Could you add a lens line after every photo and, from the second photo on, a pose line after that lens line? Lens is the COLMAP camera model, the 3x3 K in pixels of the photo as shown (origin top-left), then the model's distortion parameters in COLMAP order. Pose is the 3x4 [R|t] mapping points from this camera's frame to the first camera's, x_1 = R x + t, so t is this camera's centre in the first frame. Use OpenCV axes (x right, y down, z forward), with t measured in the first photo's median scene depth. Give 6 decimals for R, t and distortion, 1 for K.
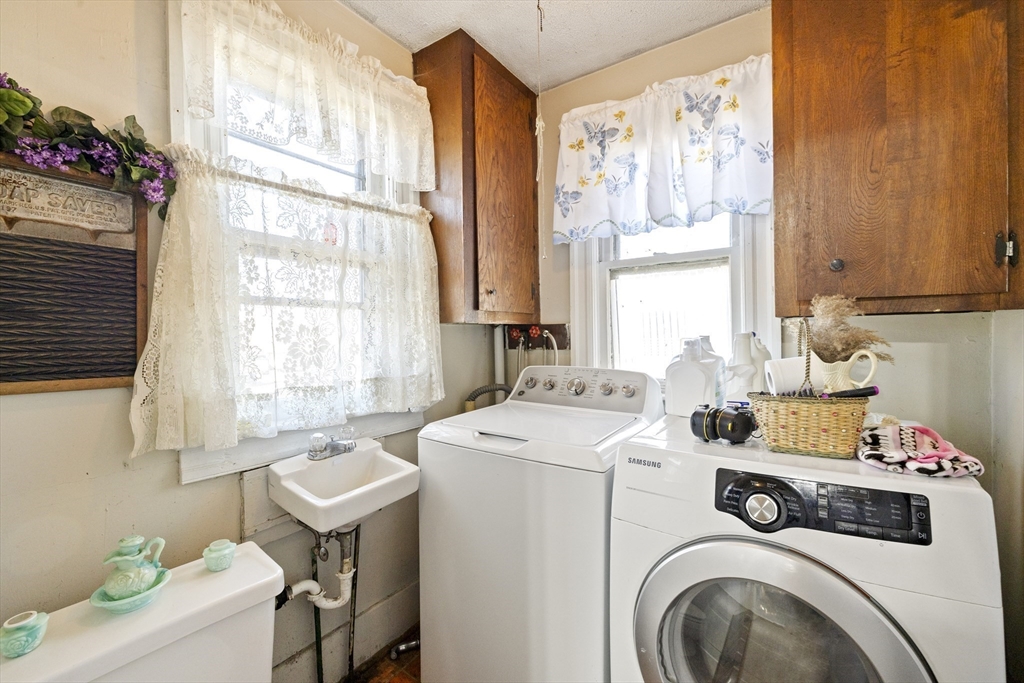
lens RADIAL K [[439.8, 0, 507.5], [0, 439.8, 337.6], [0, 0, 1]] dist [-0.000969, -0.000265]
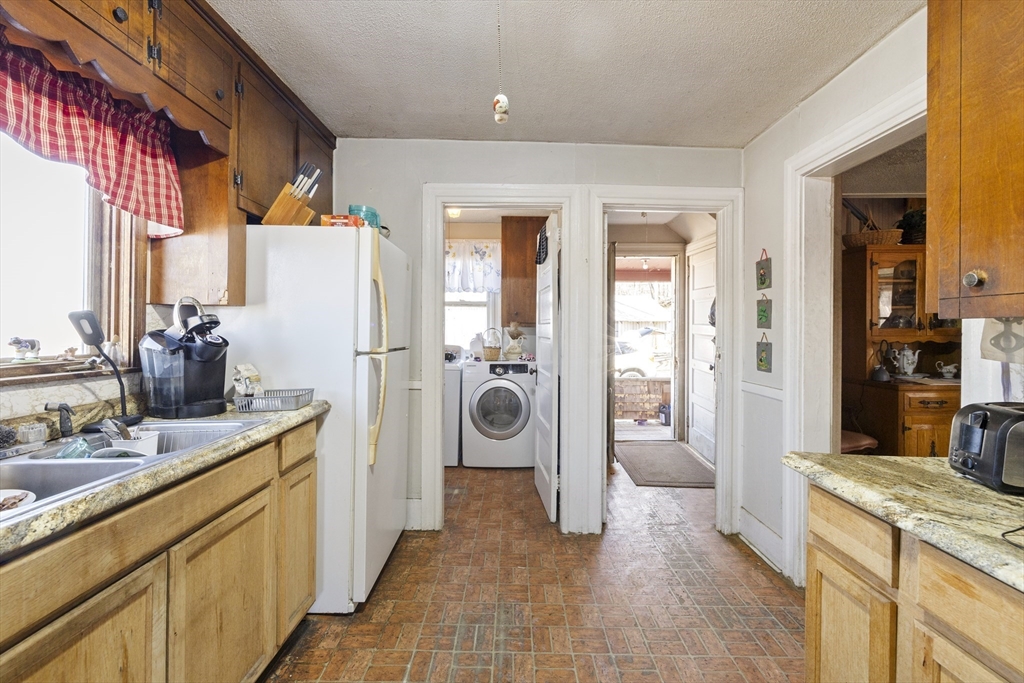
lens RADIAL K [[439.8, 0, 513.7], [0, 439.8, 332.2], [0, 0, 1]] dist [-0.000969, -0.000265]
pose [[0.828504, 0.016151, 0.559751, -0.983905], [-0.010138, 0.999853, -0.013843, 0.032525], [-0.559892, 0.005794, 0.828545, -1.515823]]
